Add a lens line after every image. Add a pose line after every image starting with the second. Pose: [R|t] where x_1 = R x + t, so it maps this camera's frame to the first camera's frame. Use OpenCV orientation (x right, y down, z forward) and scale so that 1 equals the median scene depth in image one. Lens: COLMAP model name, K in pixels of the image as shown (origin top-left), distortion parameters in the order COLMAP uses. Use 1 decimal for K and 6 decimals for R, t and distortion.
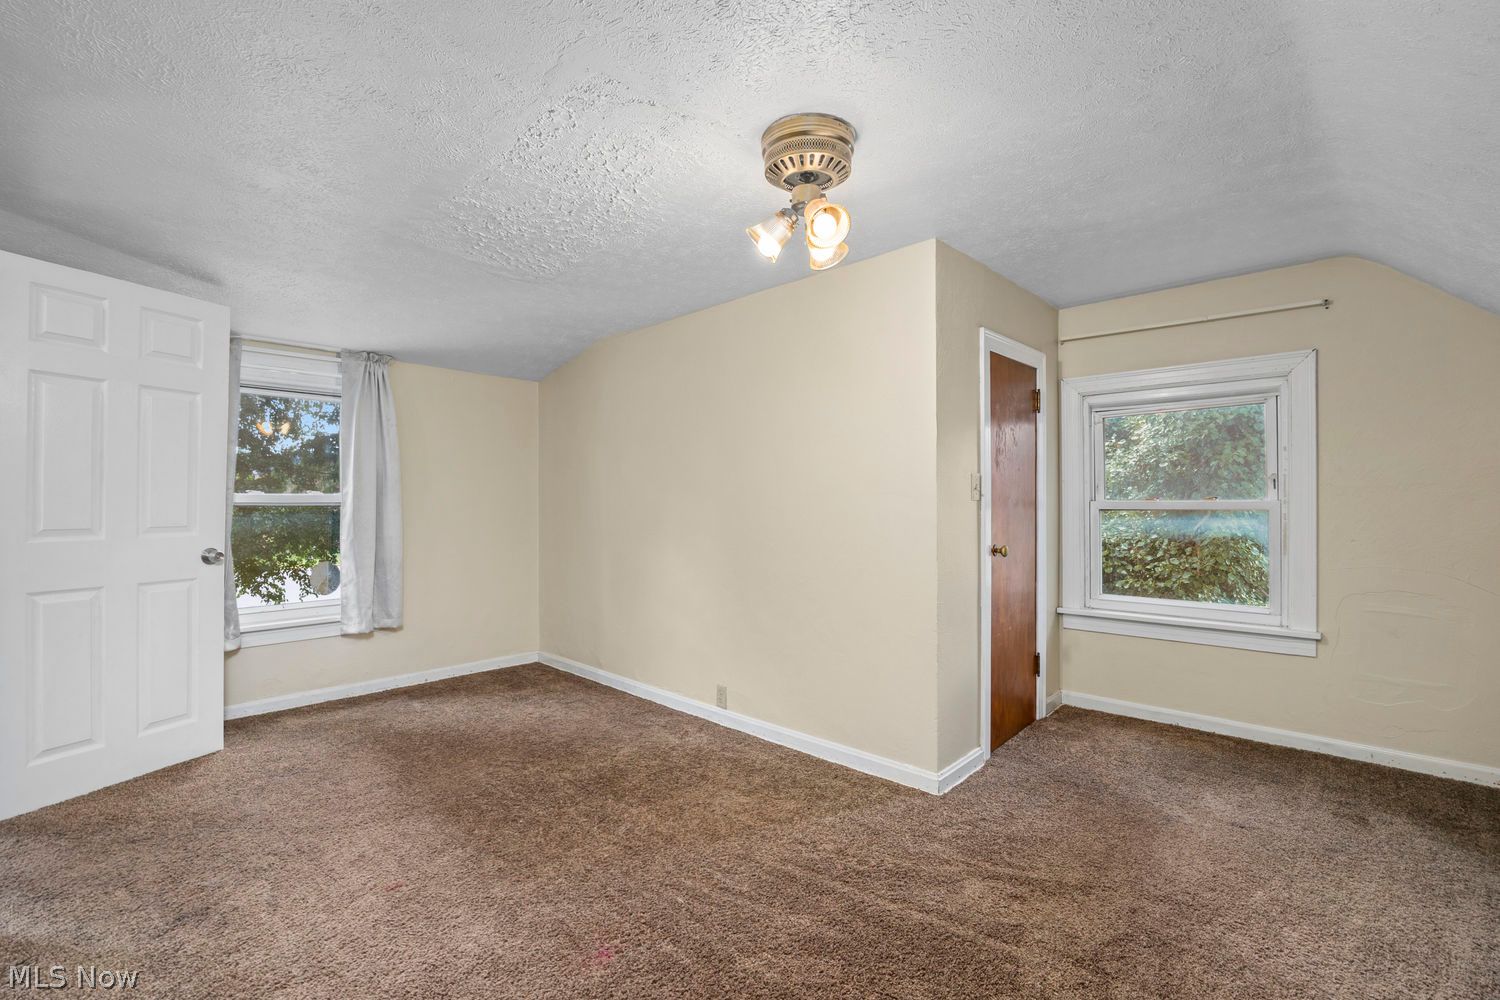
lens RADIAL K [[660.5, 0, 749.1], [0, 660.5, 502.4], [0, 0, 1]] dist [-0.018876, -0.000381]
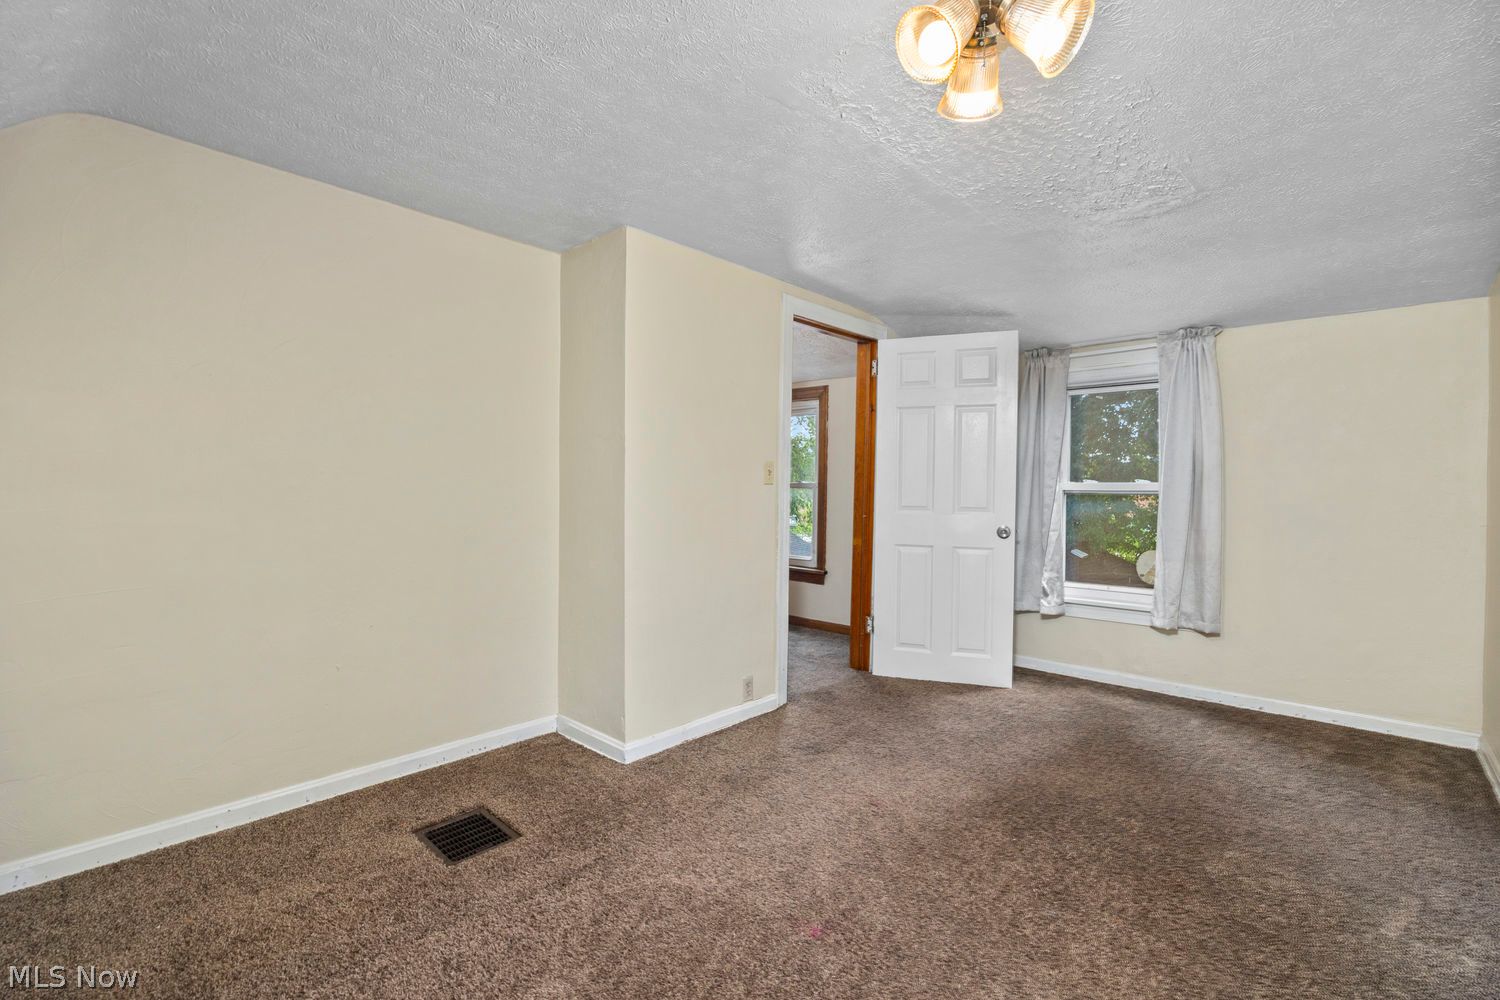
lens RADIAL K [[660.5, 0, 749.1], [0, 660.5, 502.4], [0, 0, 1]] dist [-0.018876, -0.000381]
pose [[0.005688, 0.025893, -0.999649, 0.360019], [-0.008015, 0.999634, 0.025847, -0.003565], [0.999952, 0.007865, 0.005894, 0.402414]]
